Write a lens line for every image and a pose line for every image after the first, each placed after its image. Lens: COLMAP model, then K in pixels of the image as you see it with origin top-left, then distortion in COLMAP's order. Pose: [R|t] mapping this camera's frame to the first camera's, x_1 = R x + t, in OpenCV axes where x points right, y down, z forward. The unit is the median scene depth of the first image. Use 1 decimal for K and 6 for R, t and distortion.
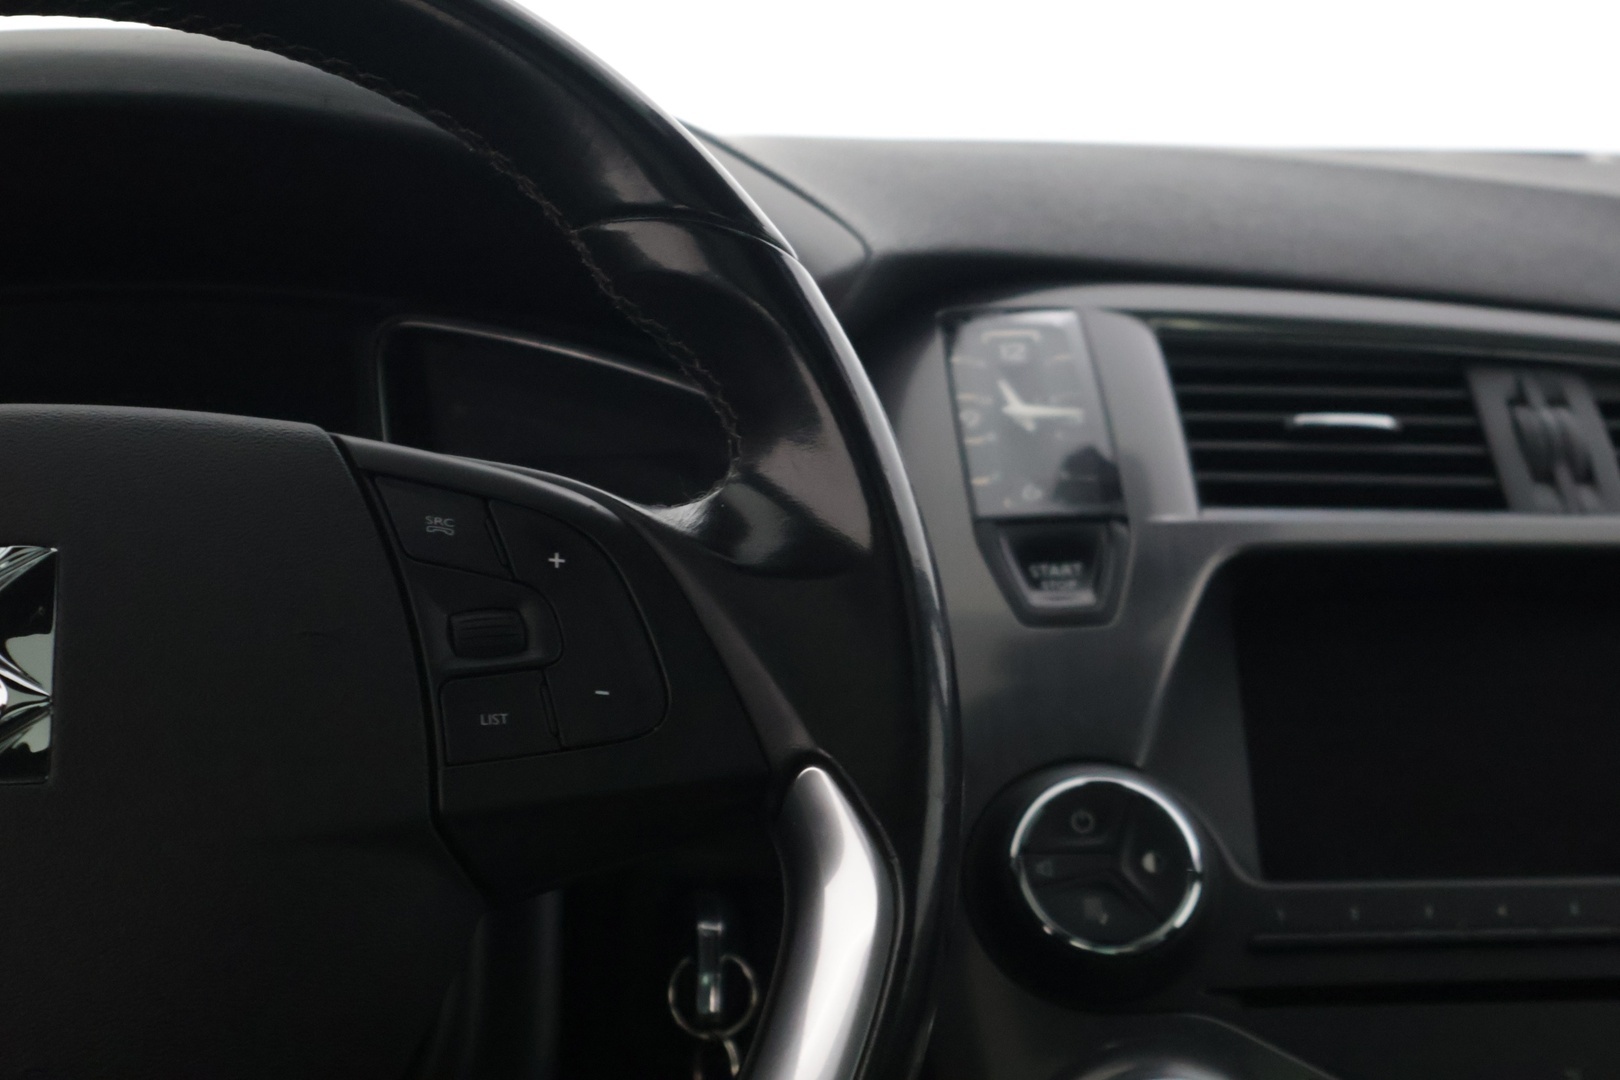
lens RADIAL K [[3233.9, 0, 820.1], [0, 3233.9, 538.8], [0, 0, 1]] dist [0.000570, 0.000000]
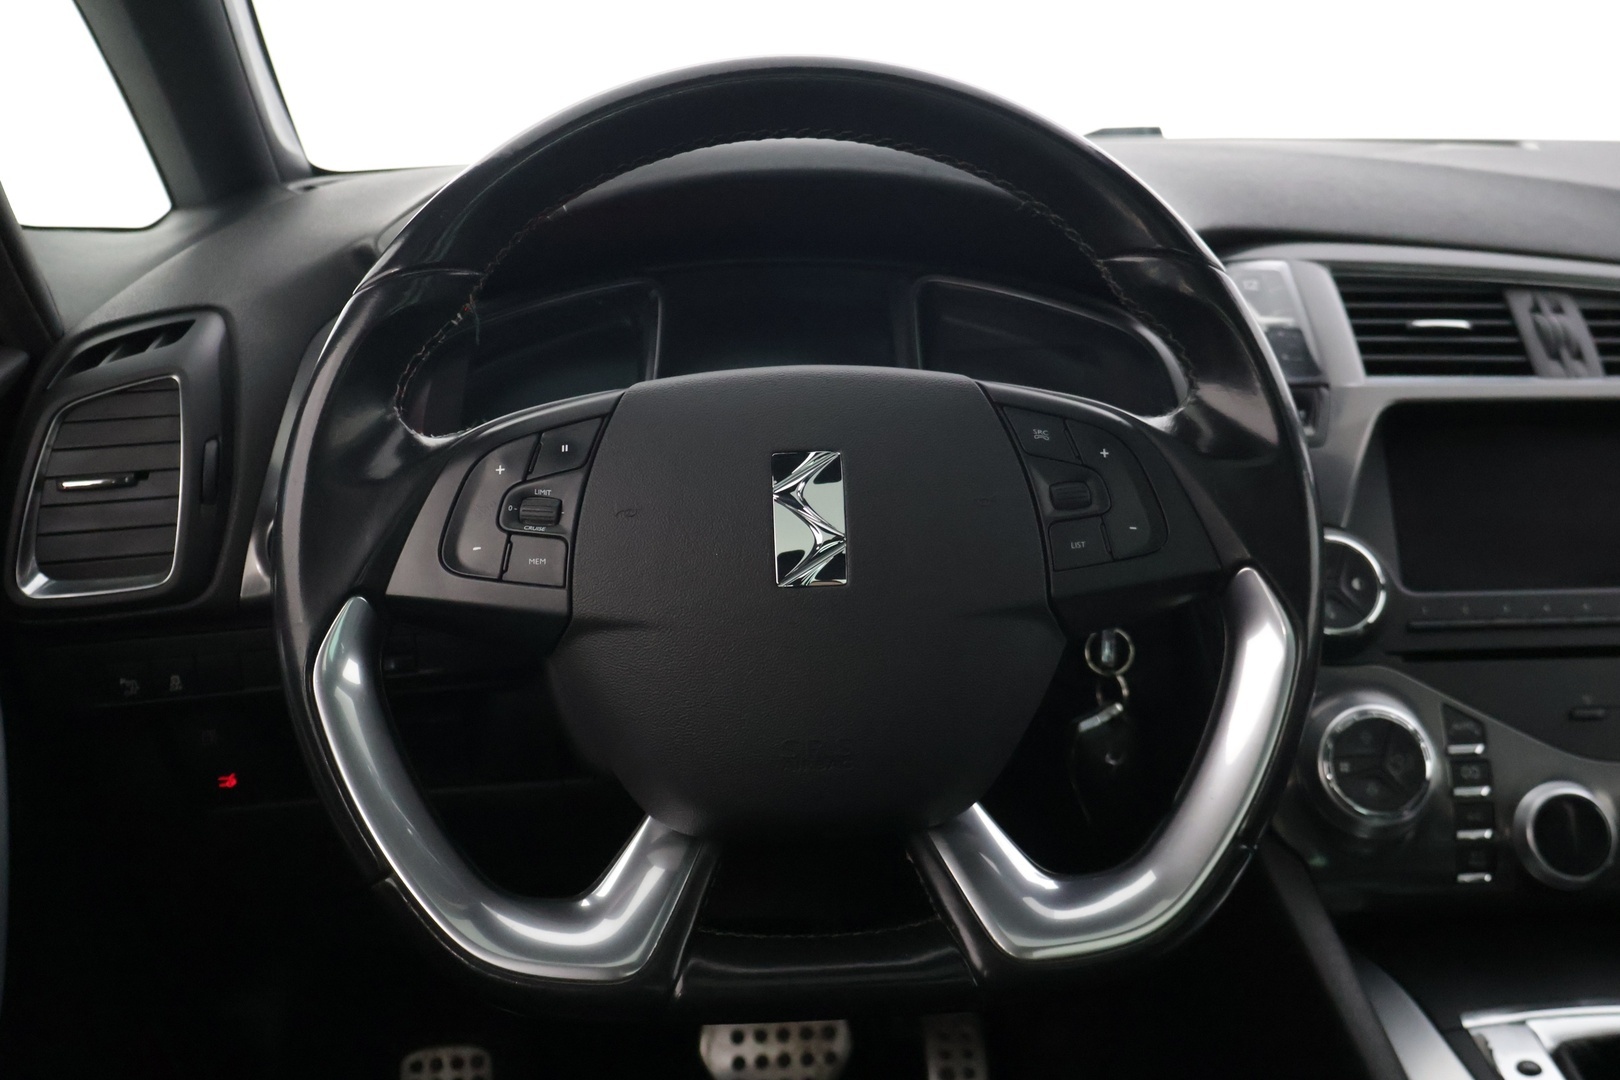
lens RADIAL K [[1712.2, 0, 813.5], [0, 1712.2, 527.3], [0, 0, 1]] dist [-0.002302, 0.000000]
pose [[0.998449, 0.002100, -0.055637, -0.148474], [0.005777, 0.989989, 0.141028, -0.068598], [0.055376, -0.141131, 0.988441, 0.033082]]
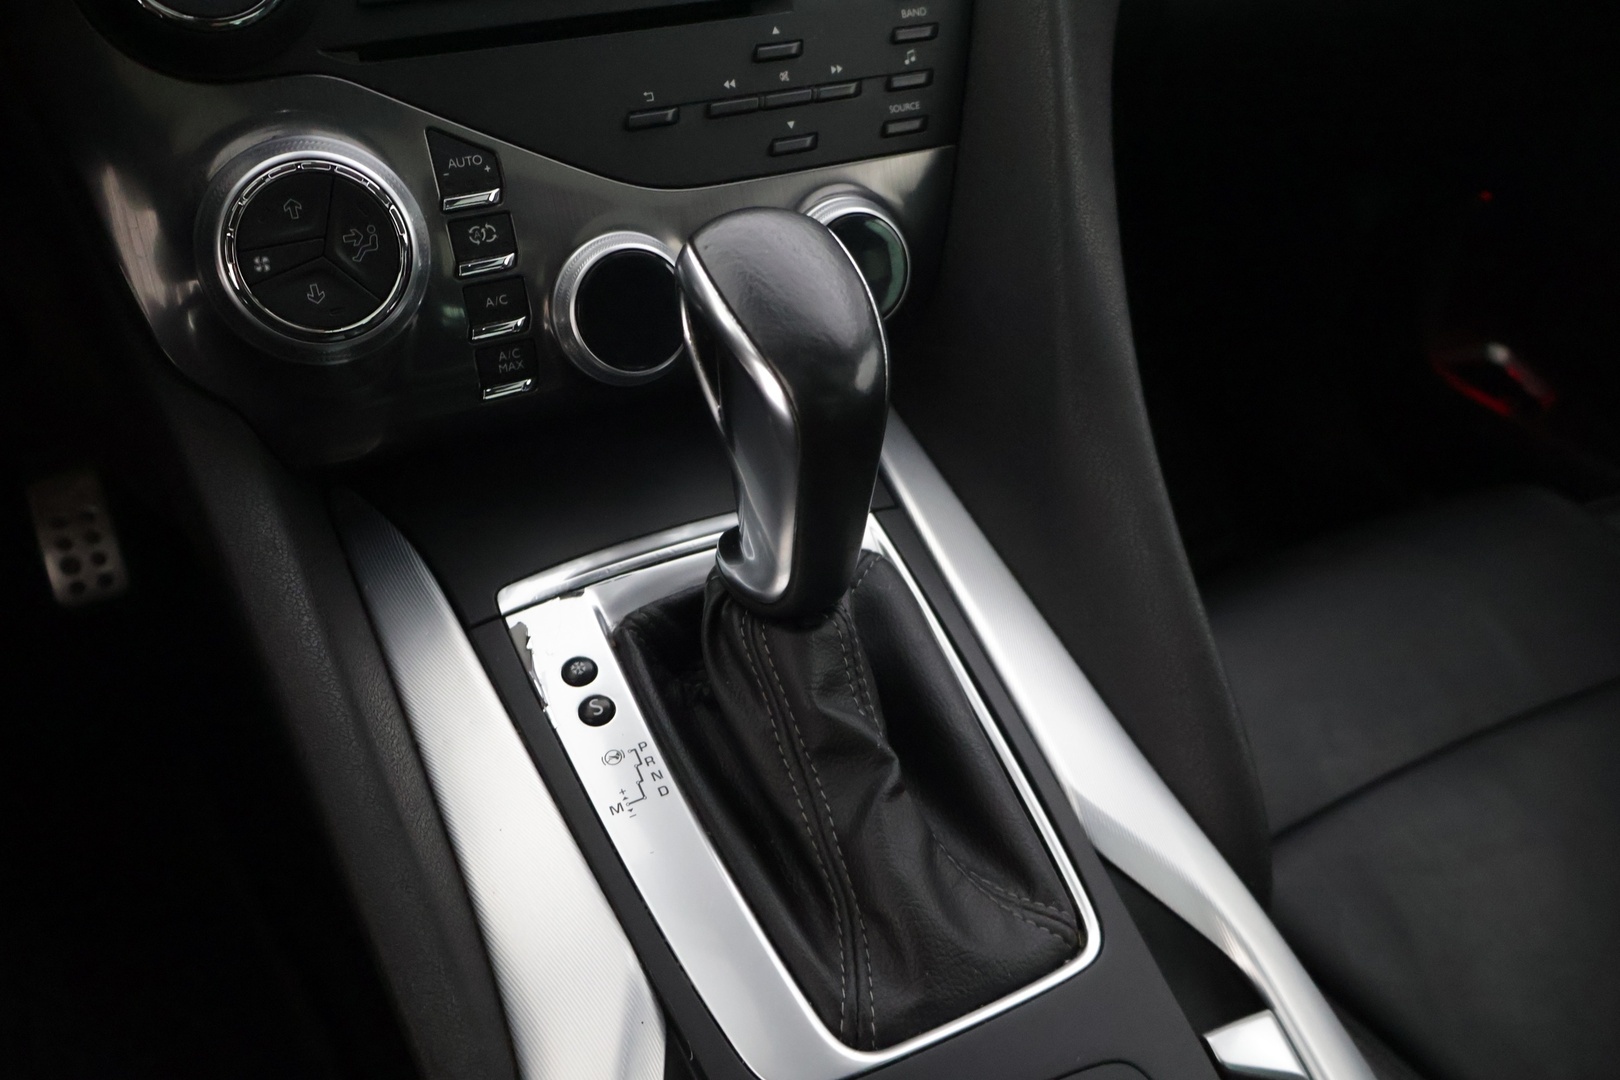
lens RADIAL K [[1344.1, 0, 807.8], [0, 1344.1, 542.1], [0, 0, 1]] dist [-0.010193, 0.006333]
pose [[0.936229, -0.192655, 0.293871, 0.105862], [-0.015773, 0.812422, 0.582856, 0.006288], [-0.351038, -0.550322, 0.757574, 0.495947]]
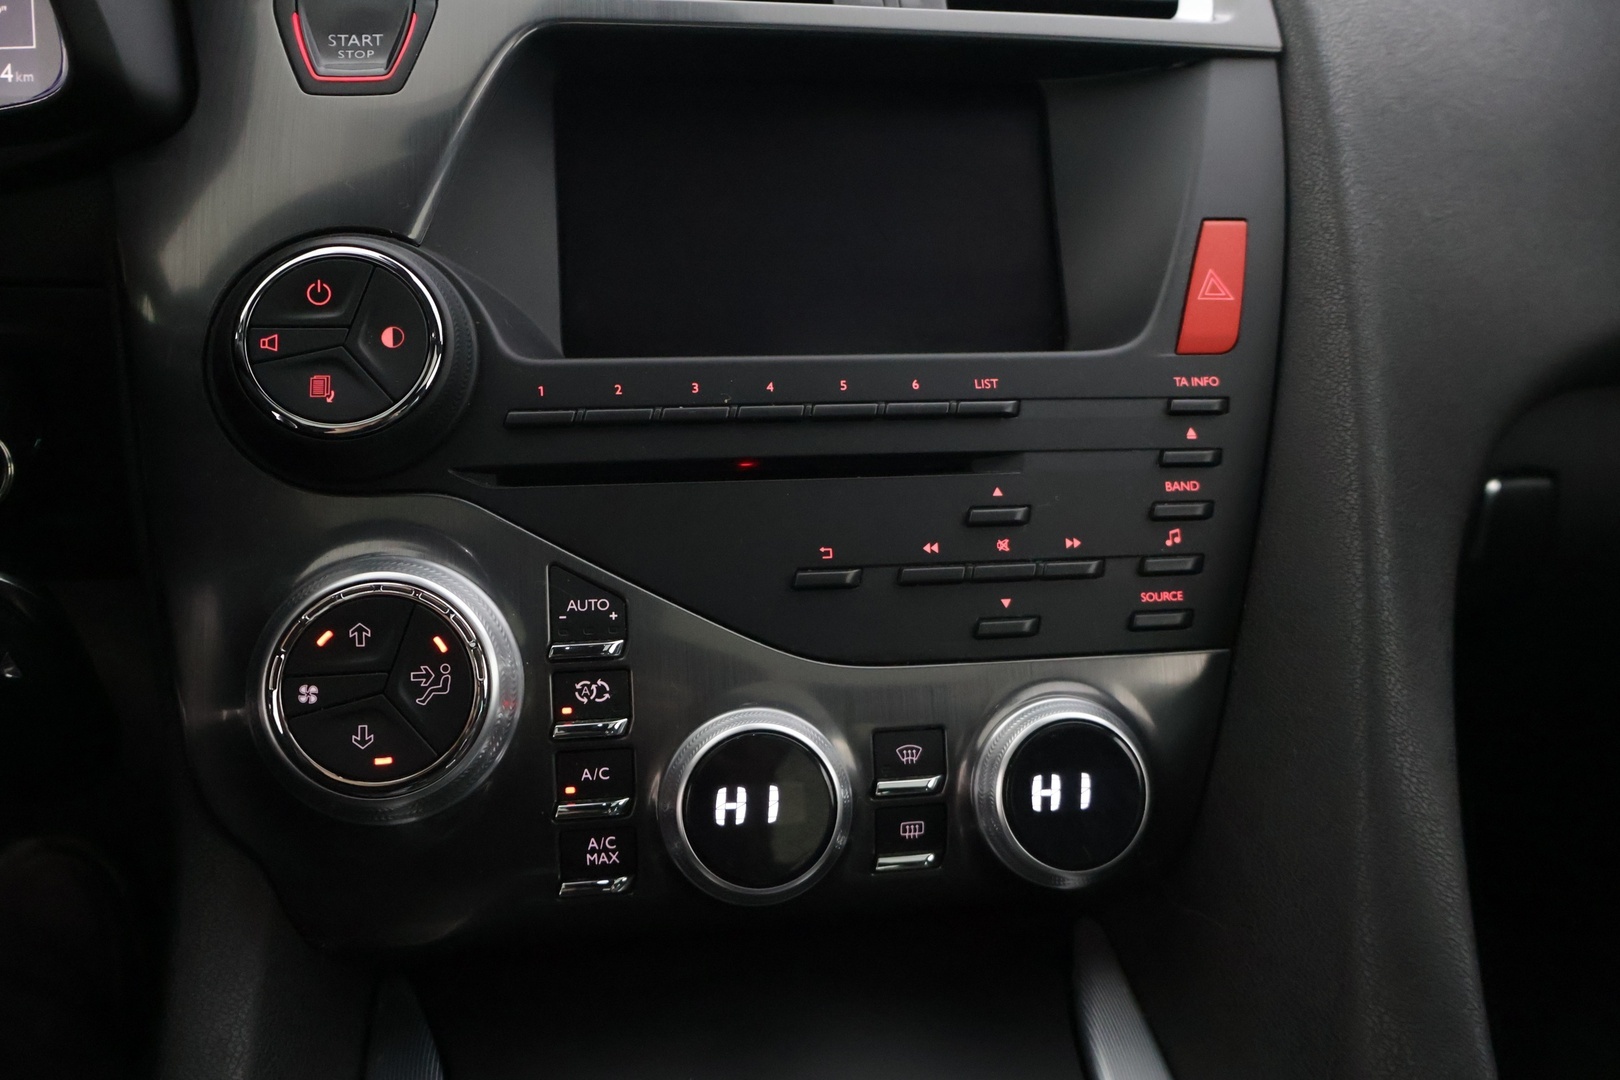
lens RADIAL K [[1344.1, 0, 811.8], [0, 1344.1, 538.9], [0, 0, 1]] dist [-0.010193, 0.006333]
pose [[0.998431, -0.002212, 0.055953, 0.201779], [-0.012231, 0.966477, 0.256461, 0.053845], [-0.054645, -0.256743, 0.964934, 0.589695]]
